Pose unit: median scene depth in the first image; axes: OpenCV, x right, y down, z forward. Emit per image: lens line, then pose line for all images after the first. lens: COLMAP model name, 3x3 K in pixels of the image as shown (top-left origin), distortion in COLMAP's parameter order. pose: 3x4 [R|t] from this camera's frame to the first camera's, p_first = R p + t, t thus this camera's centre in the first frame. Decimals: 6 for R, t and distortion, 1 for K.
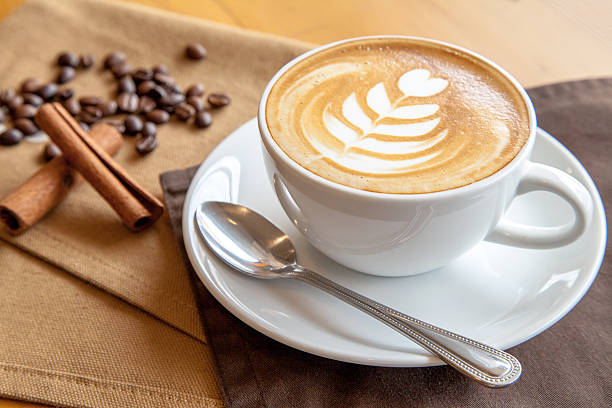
lens RADIAL K [[1300.6, 0, 306.0], [0, 1300.6, 204.0], [0, 0, 1]] dist [0.061459, 0.105300]
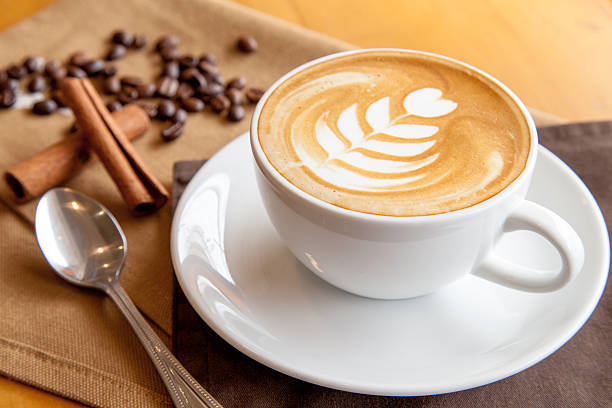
lens RADIAL K [[1300.6, 0, 306.0], [0, 1300.6, 204.0], [0, 0, 1]] dist [0.061459, 0.105300]
pose [[0.979997, 0.133833, -0.147288, 0.151065], [-0.133772, 0.990958, 0.010367, -0.016574], [0.147344, 0.009544, 0.989039, 0.037002]]
